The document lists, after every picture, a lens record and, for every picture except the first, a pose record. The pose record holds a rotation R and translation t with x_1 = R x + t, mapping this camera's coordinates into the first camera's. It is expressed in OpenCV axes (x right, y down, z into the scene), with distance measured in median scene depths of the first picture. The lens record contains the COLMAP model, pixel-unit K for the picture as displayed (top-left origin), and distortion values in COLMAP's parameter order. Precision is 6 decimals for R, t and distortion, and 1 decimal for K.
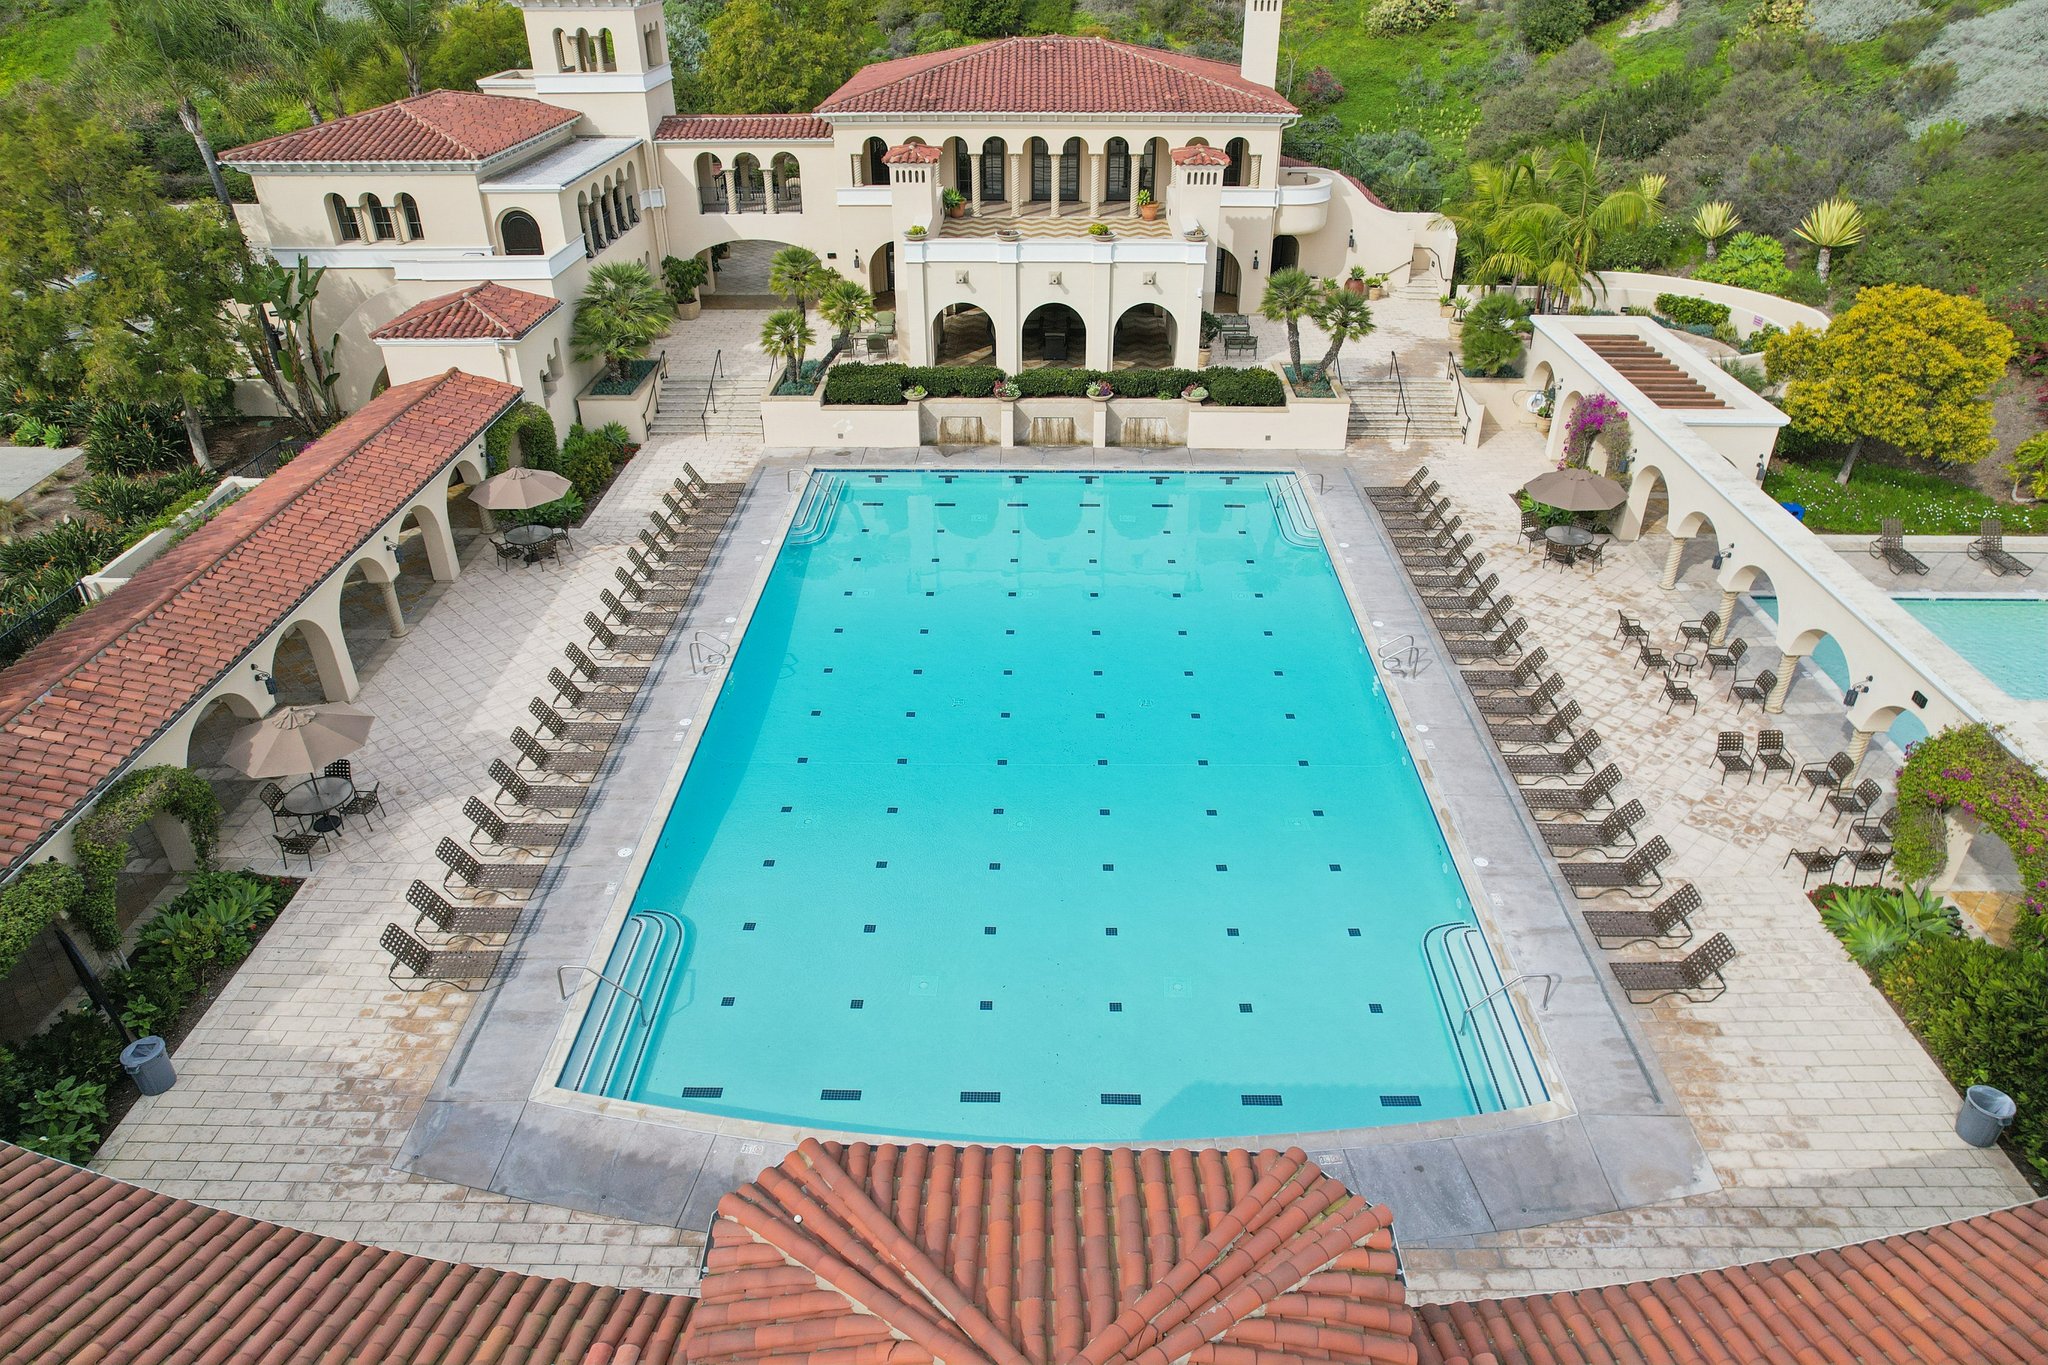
lens RADIAL K [[1320.1, 0, 1024.0], [0, 1320.1, 682.5], [0, 0, 1]] dist [-0.062370, 0.047314]
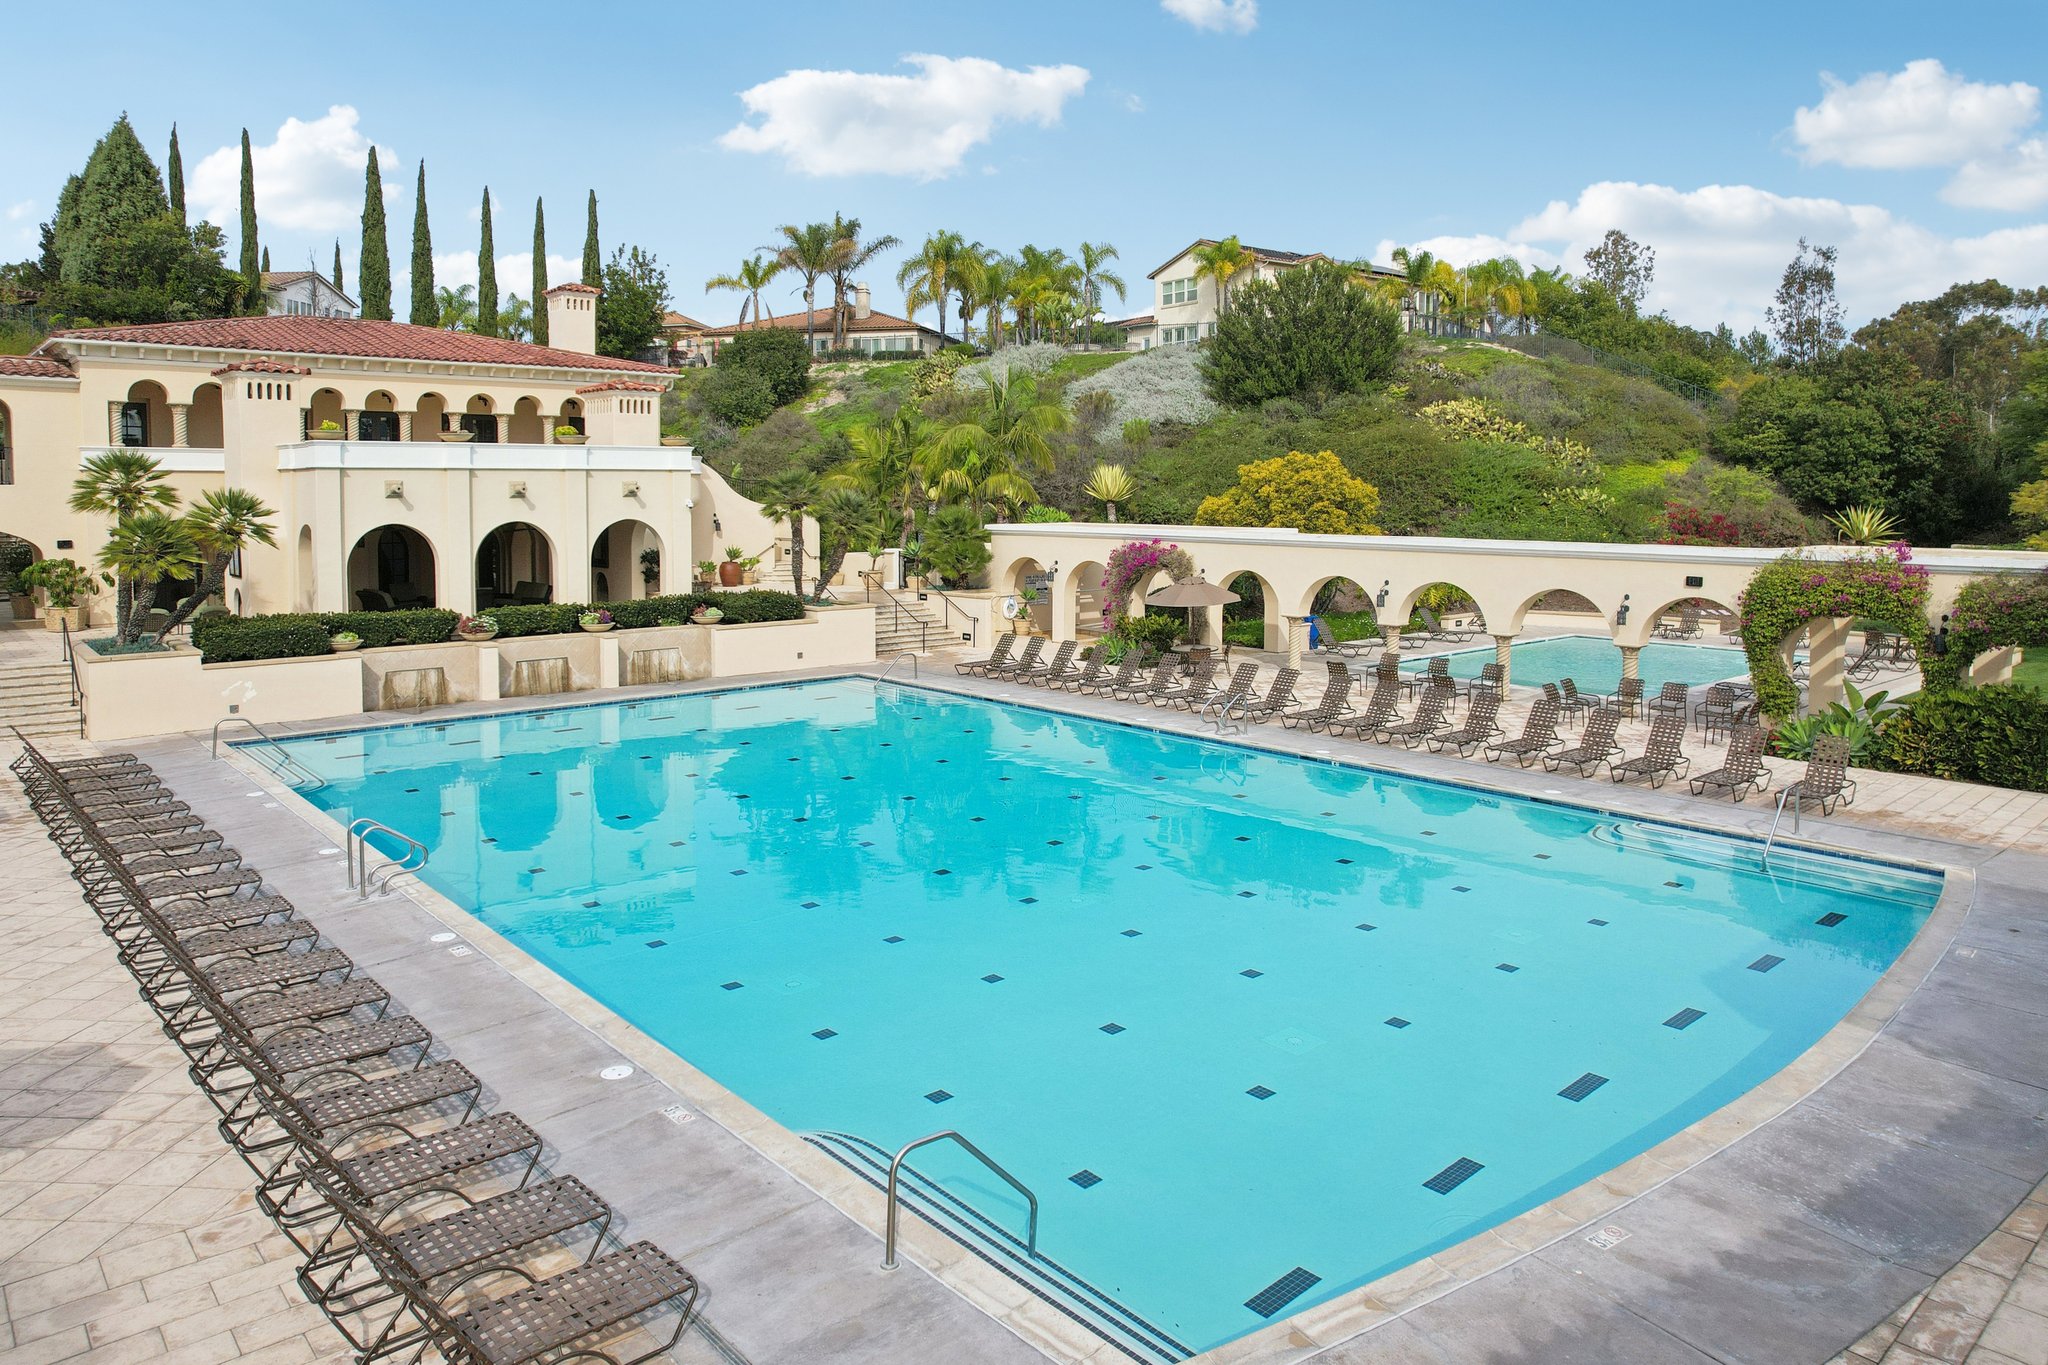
lens RADIAL K [[1345.9, 0, 1029.1], [0, 1345.9, 592.9], [0, 0, 1]] dist [-0.070846, 0.055128]
pose [[0.732893, -0.044267, 0.678902, -0.293203], [0.344269, 0.884823, -0.313954, 0.102557], [-0.586811, 0.463820, 0.663720, 0.312412]]
